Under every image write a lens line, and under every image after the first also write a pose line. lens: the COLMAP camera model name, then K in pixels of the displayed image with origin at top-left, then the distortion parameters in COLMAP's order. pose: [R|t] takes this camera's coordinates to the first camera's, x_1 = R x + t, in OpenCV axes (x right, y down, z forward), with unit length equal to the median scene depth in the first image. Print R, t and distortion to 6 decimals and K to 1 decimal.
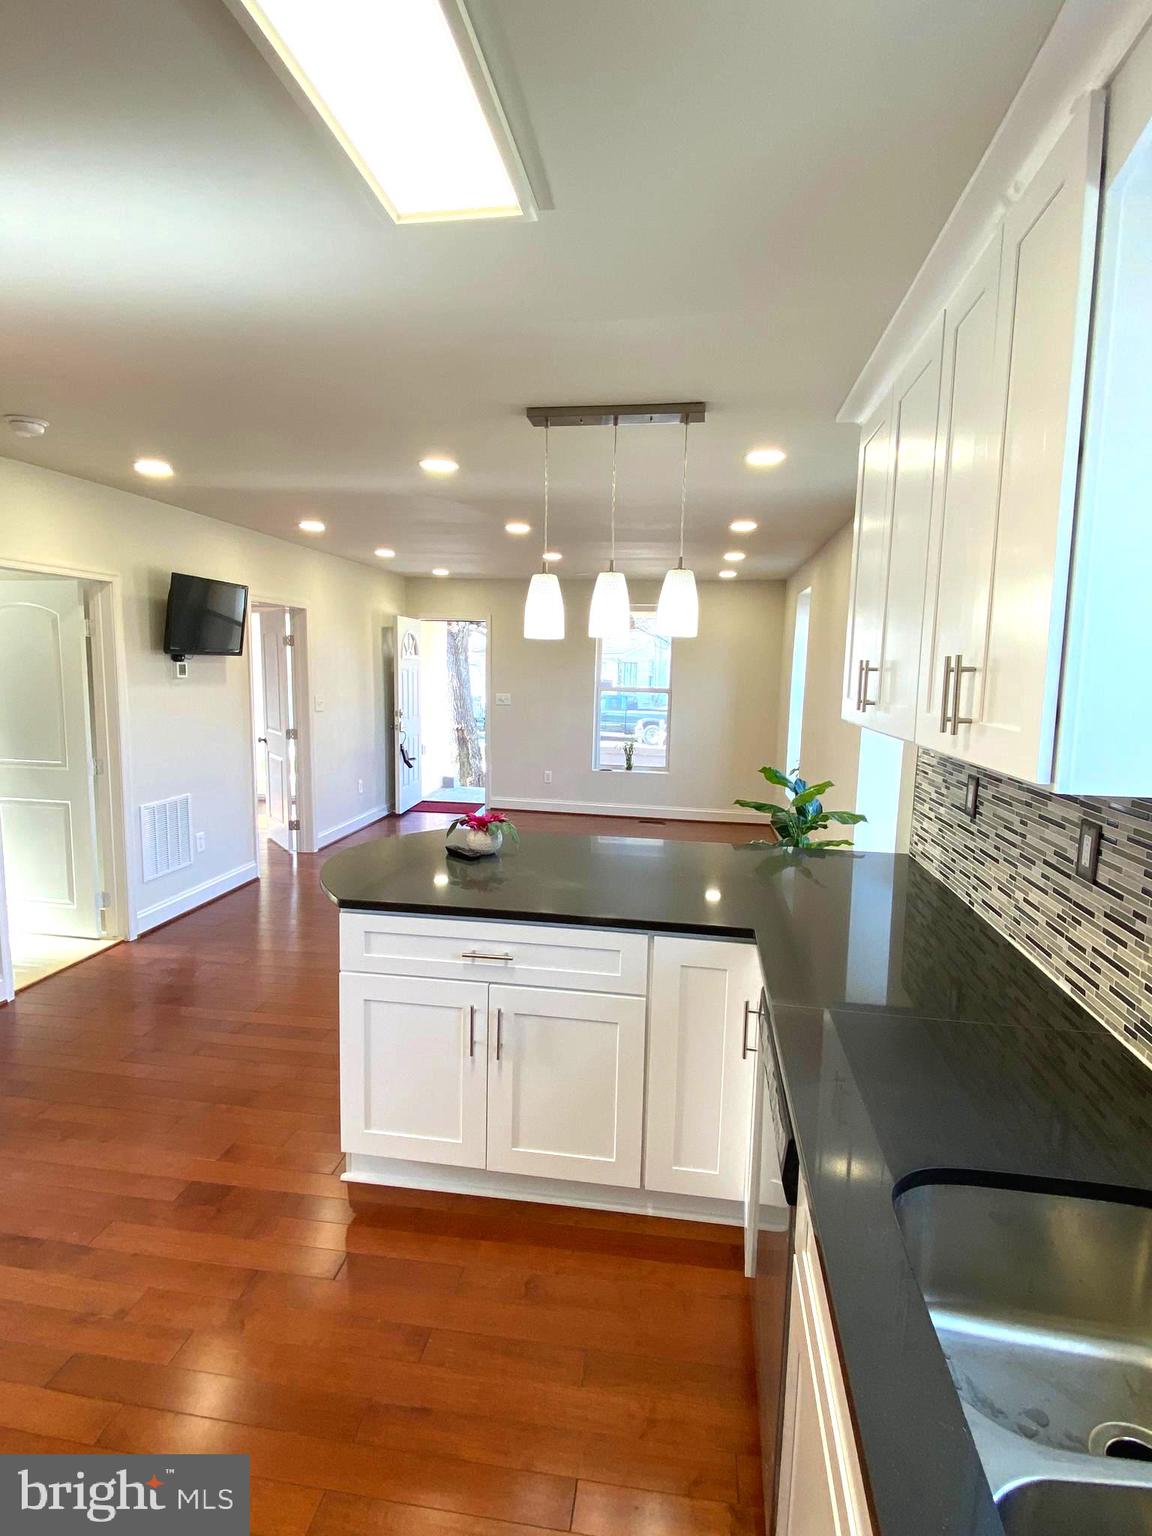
lens RADIAL K [[780.4, 0, 574.8], [0, 780.4, 759.5], [0, 0, 1]] dist [0.027200, -0.031258]
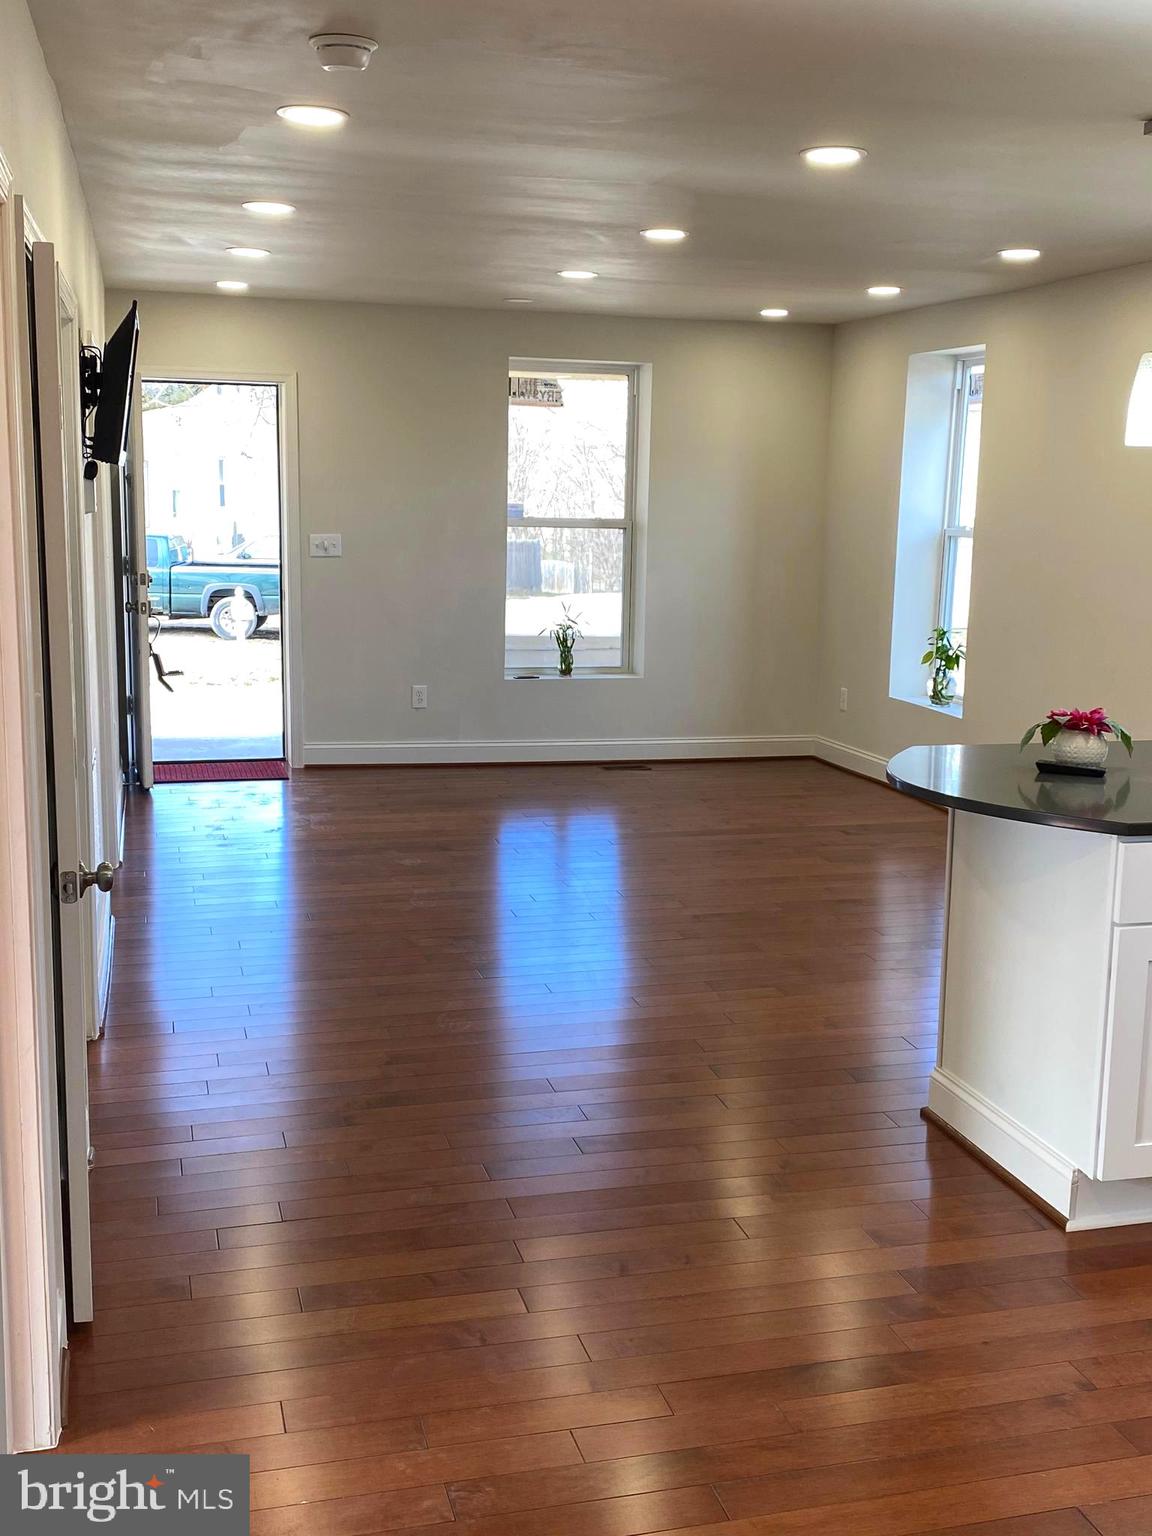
lens RADIAL K [[1697.7, 0, 576.0], [0, 1697.7, 768.0], [0, 0, 1]] dist [0.022892, 0.010181]
pose [[0.919464, -0.075450, 0.385867, -1.340823], [0.053197, 0.996263, 0.068044, -0.006406], [-0.389559, -0.042037, 0.920042, -0.236742]]
